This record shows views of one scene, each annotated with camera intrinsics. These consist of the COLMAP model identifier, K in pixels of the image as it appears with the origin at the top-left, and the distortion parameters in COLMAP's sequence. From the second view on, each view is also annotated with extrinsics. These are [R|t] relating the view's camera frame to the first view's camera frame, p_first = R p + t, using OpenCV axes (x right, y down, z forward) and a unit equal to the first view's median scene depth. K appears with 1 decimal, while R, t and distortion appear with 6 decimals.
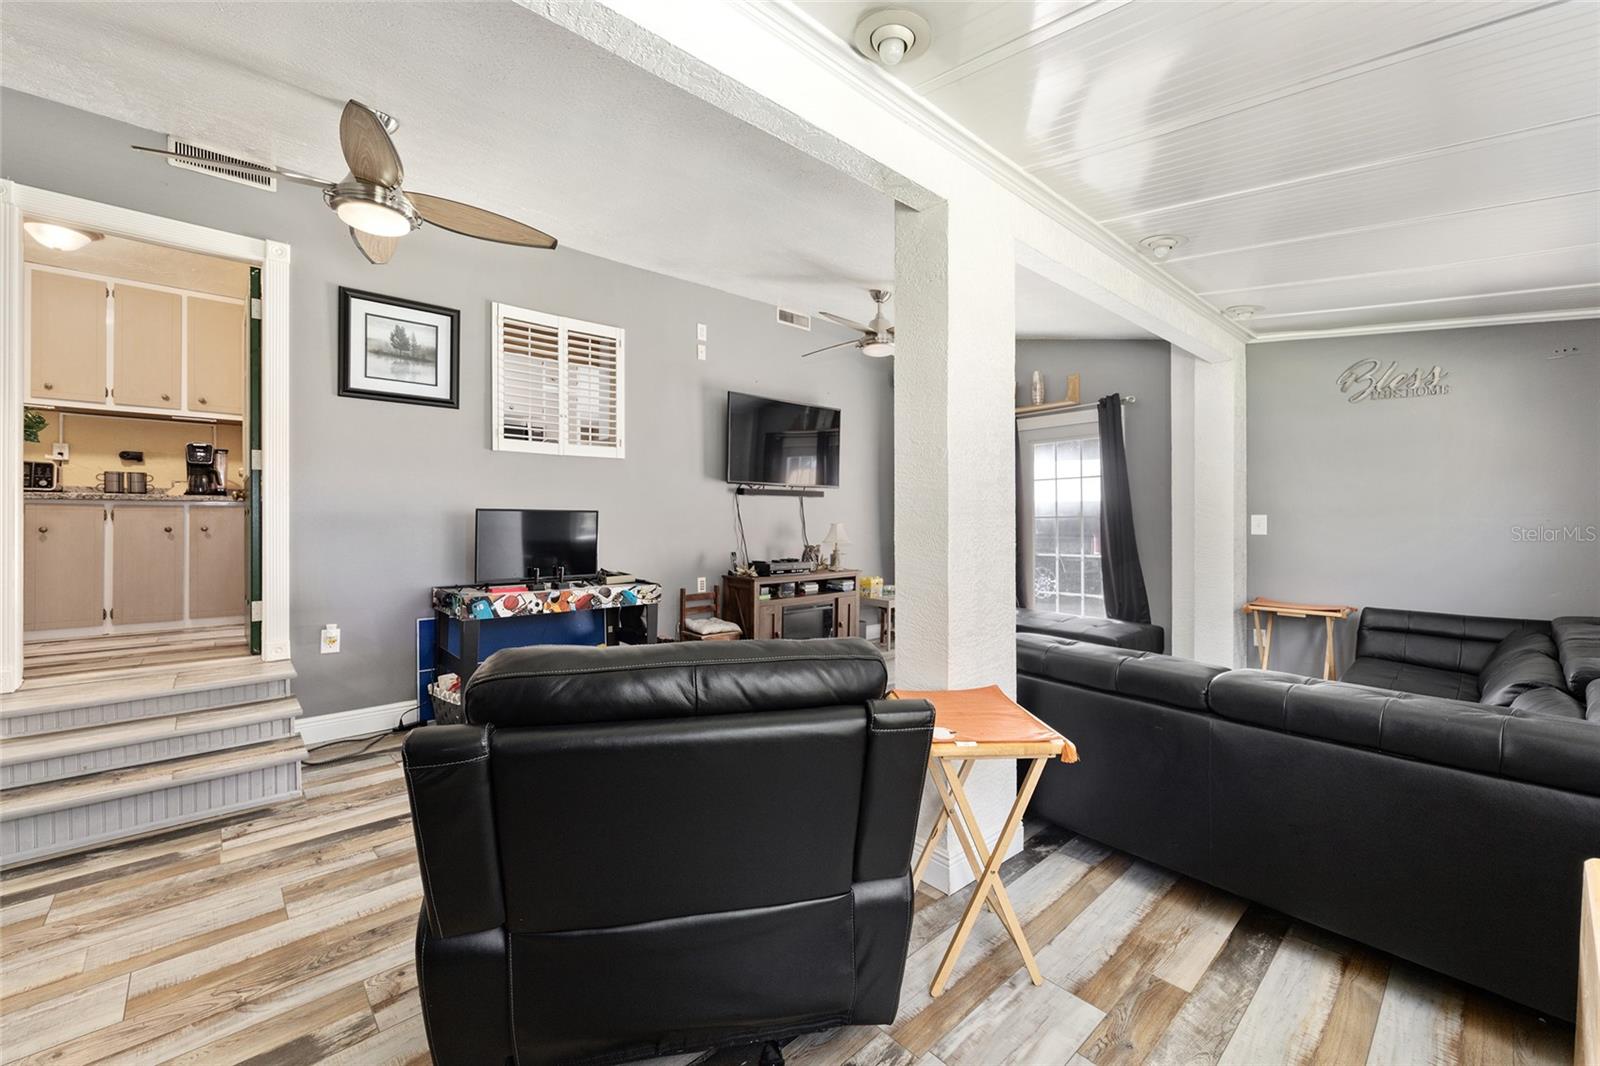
lens RADIAL K [[646.0, 0, 808.7], [0, 646.0, 521.2], [0, 0, 1]] dist [-0.002132, 0.000683]
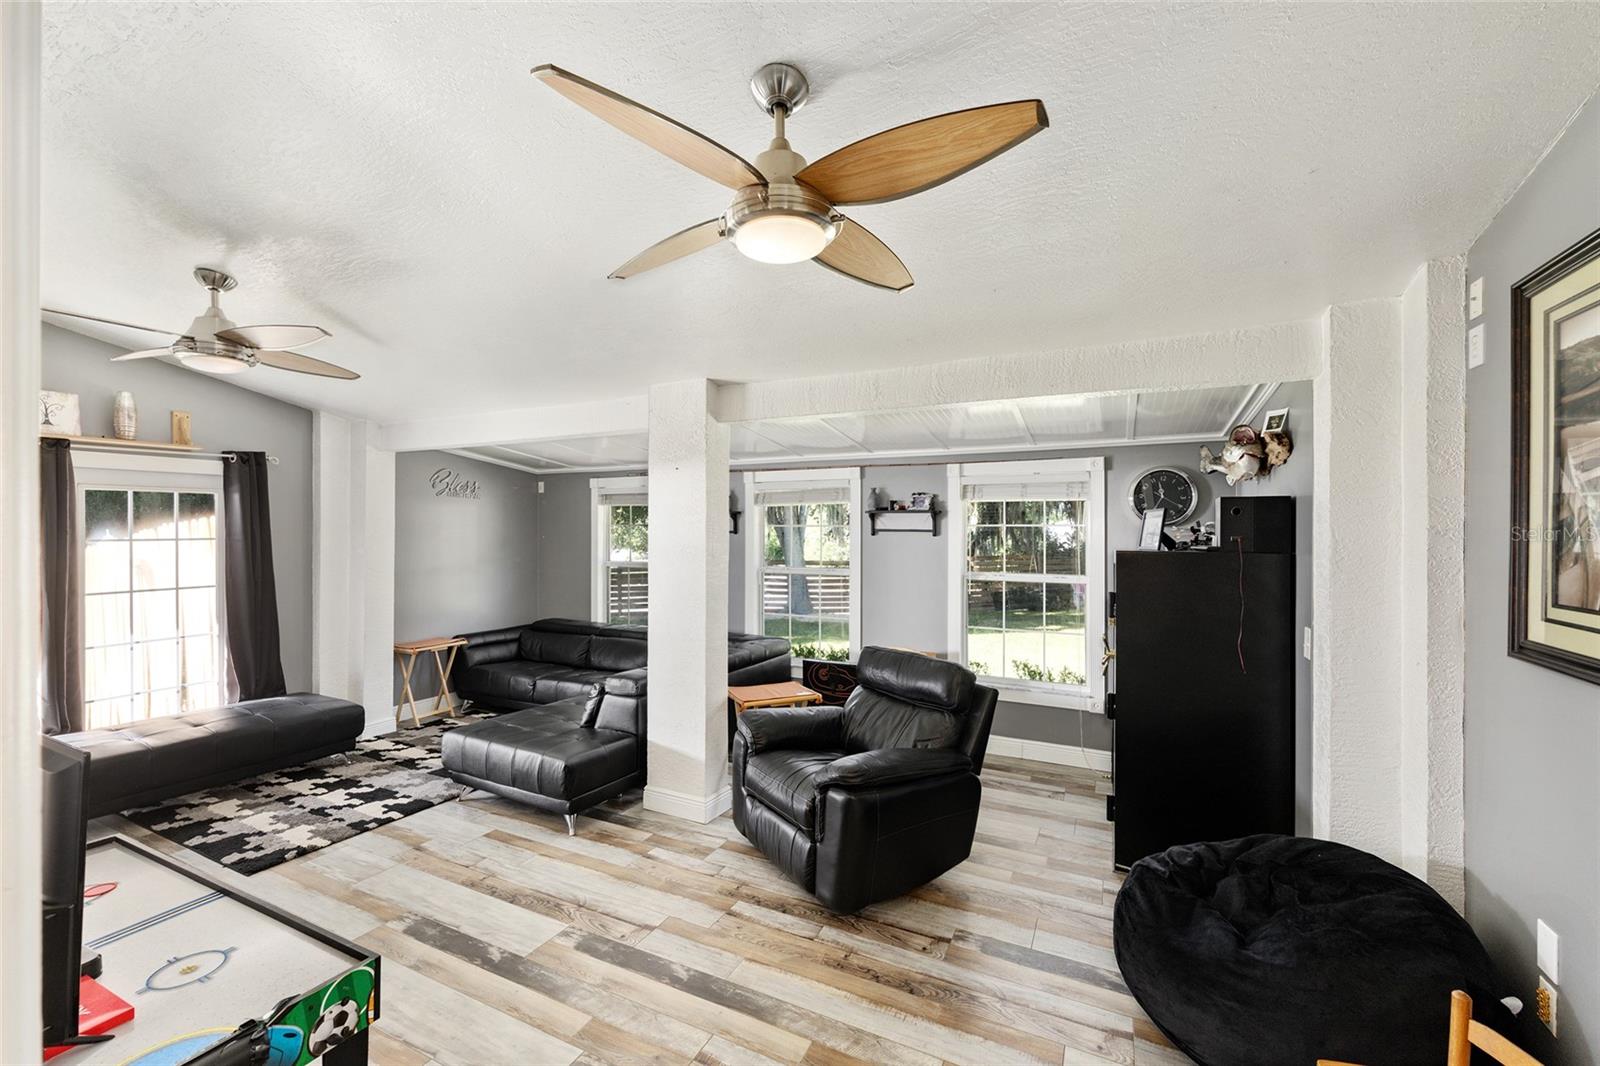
lens RADIAL K [[646.0, 0, 810.1], [0, 646.0, 523.9], [0, 0, 1]] dist [-0.002132, 0.000683]
pose [[-0.364584, 0.012602, 0.931085, -2.185884], [0.003160, 0.999919, -0.012296, -0.273875], [-0.931165, -0.001540, -0.364594, 2.034294]]
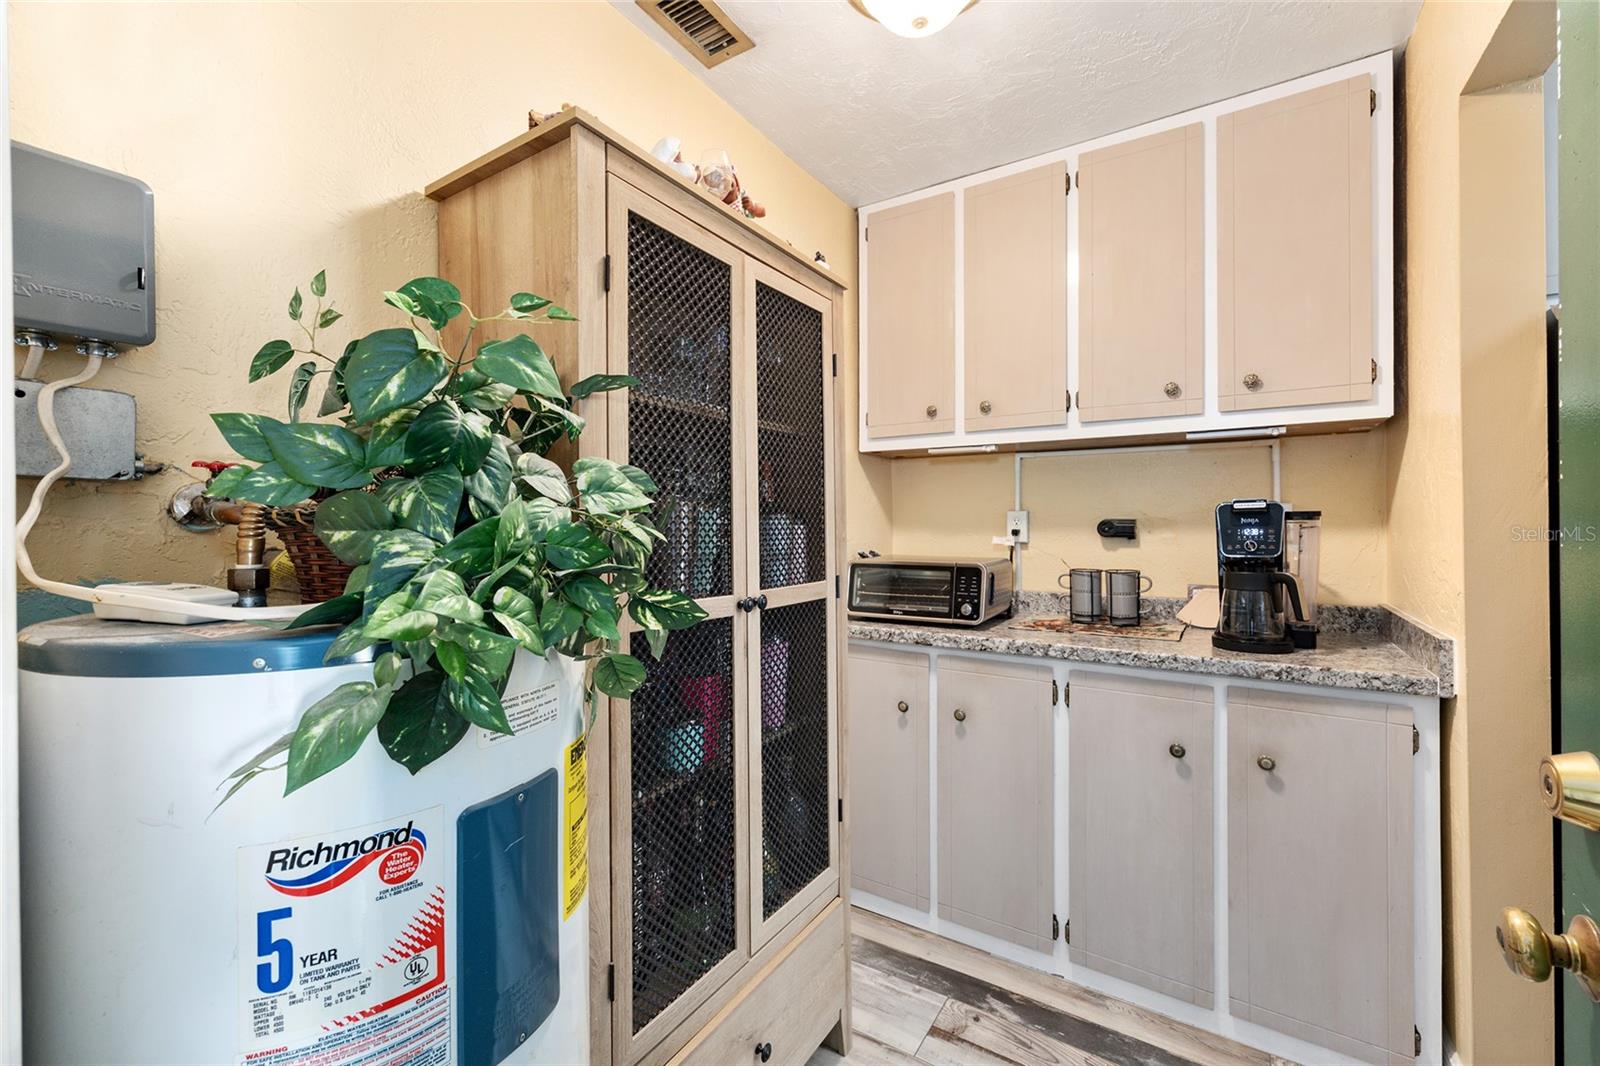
lens RADIAL K [[646.0, 0, 809.5], [0, 646.0, 521.5], [0, 0, 1]] dist [-0.002132, 0.000683]
pose [[0.250293, 0.003272, -0.968165, -0.641310], [0.009529, 0.999938, 0.005843, -0.110455], [0.968123, -0.010688, 0.250246, 0.656322]]
